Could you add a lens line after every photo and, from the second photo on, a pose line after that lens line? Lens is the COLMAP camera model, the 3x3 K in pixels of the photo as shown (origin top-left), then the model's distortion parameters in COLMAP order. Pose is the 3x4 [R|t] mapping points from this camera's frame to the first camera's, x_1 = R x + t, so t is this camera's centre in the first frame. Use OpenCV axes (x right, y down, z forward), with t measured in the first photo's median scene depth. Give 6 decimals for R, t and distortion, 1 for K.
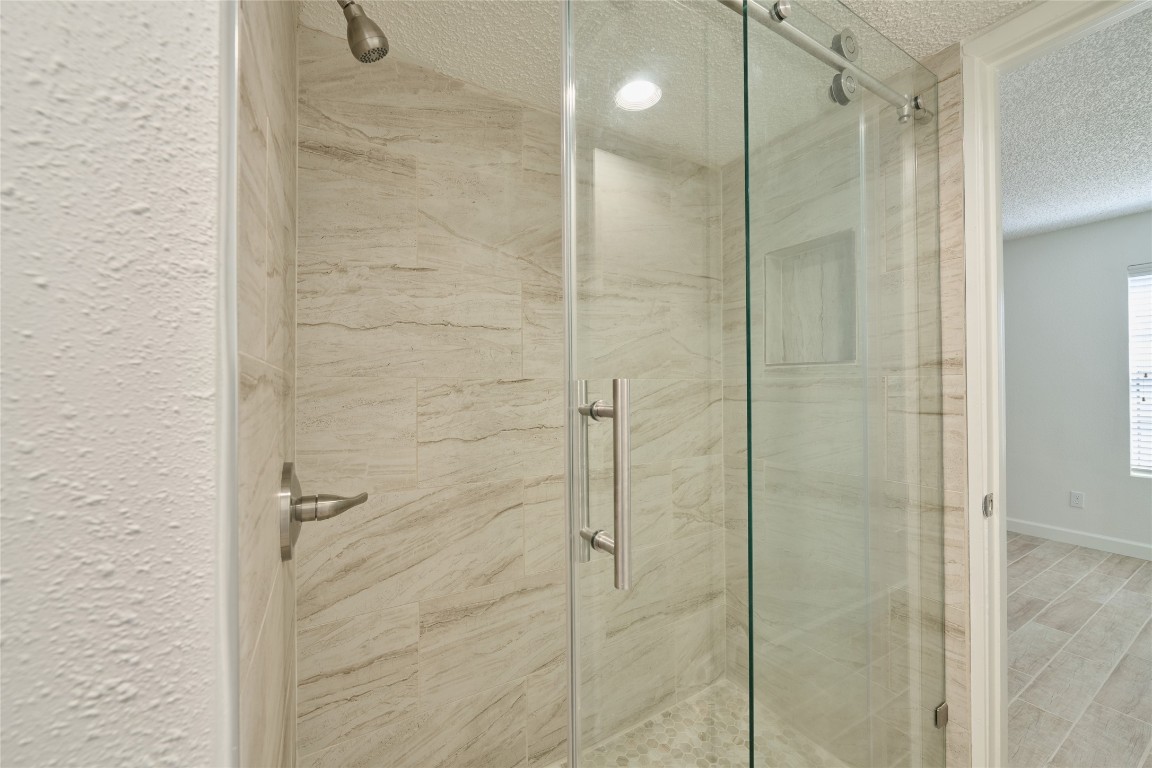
lens RADIAL K [[446.9, 0, 575.3], [0, 446.9, 381.4], [0, 0, 1]] dist [0.001585, 0.000213]
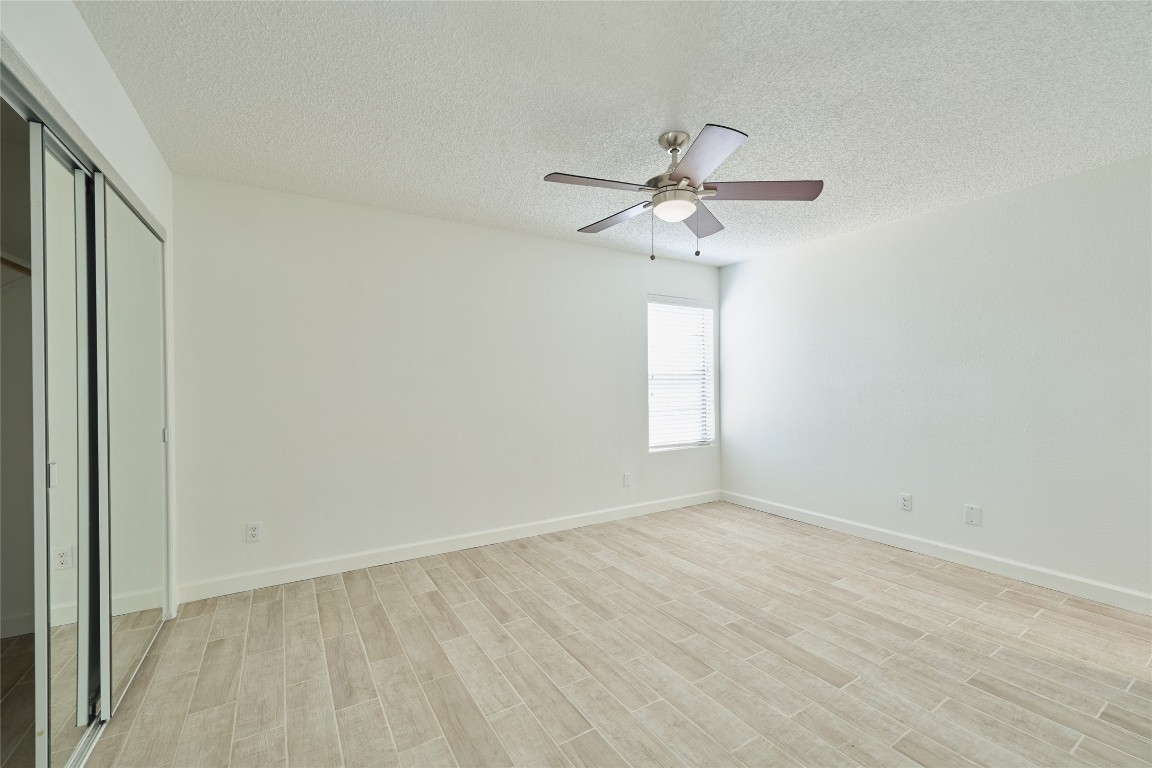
lens RADIAL K [[476.0, 0, 575.8], [0, 476.0, 383.1], [0, 0, 1]] dist [0.000543, -0.000129]
pose [[-0.010329, 0.001532, 0.999945, -0.166011], [0.003279, 0.999994, -0.001498, 0.007753], [-0.999941, 0.003263, -0.010334, 1.256434]]
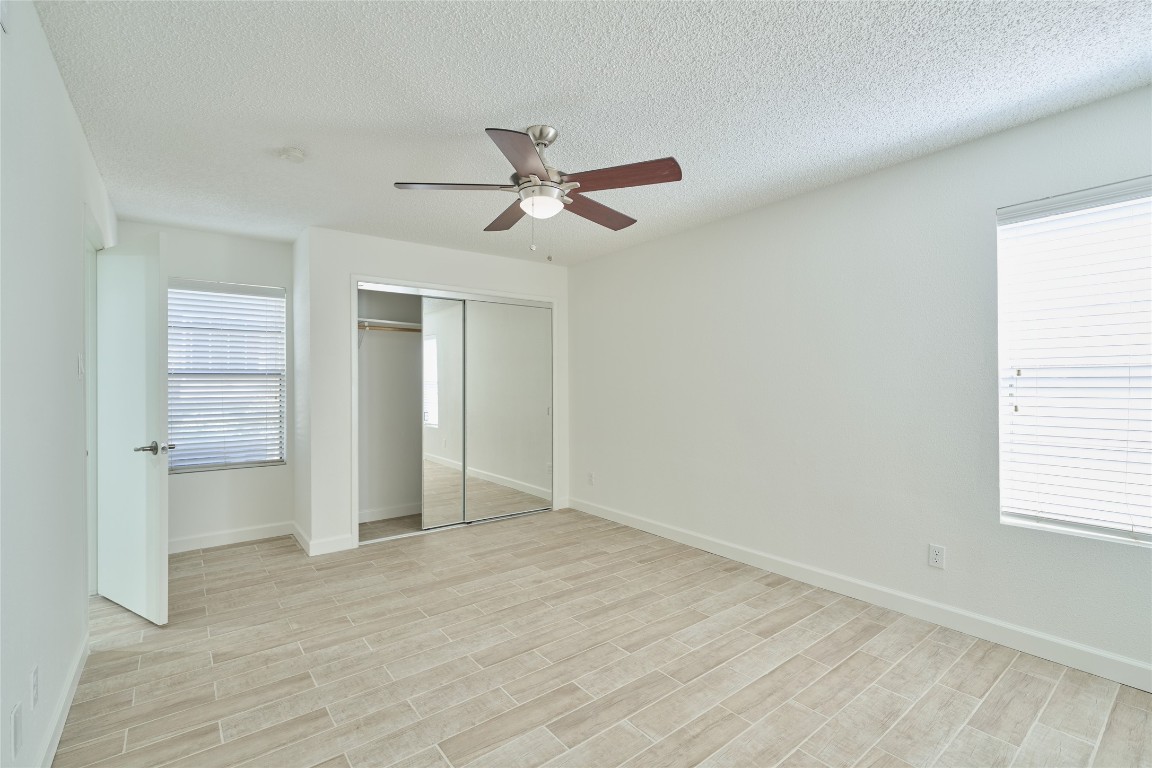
lens RADIAL K [[507.2, 0, 575.5], [0, 507.2, 382.7], [0, 0, 1]] dist [0.000424, 0.000137]
pose [[0.992759, 0.002331, 0.120102, 0.531684], [-0.002042, 0.999995, -0.002524, 0.005537], [-0.120107, 0.002260, 0.992758, 0.333753]]
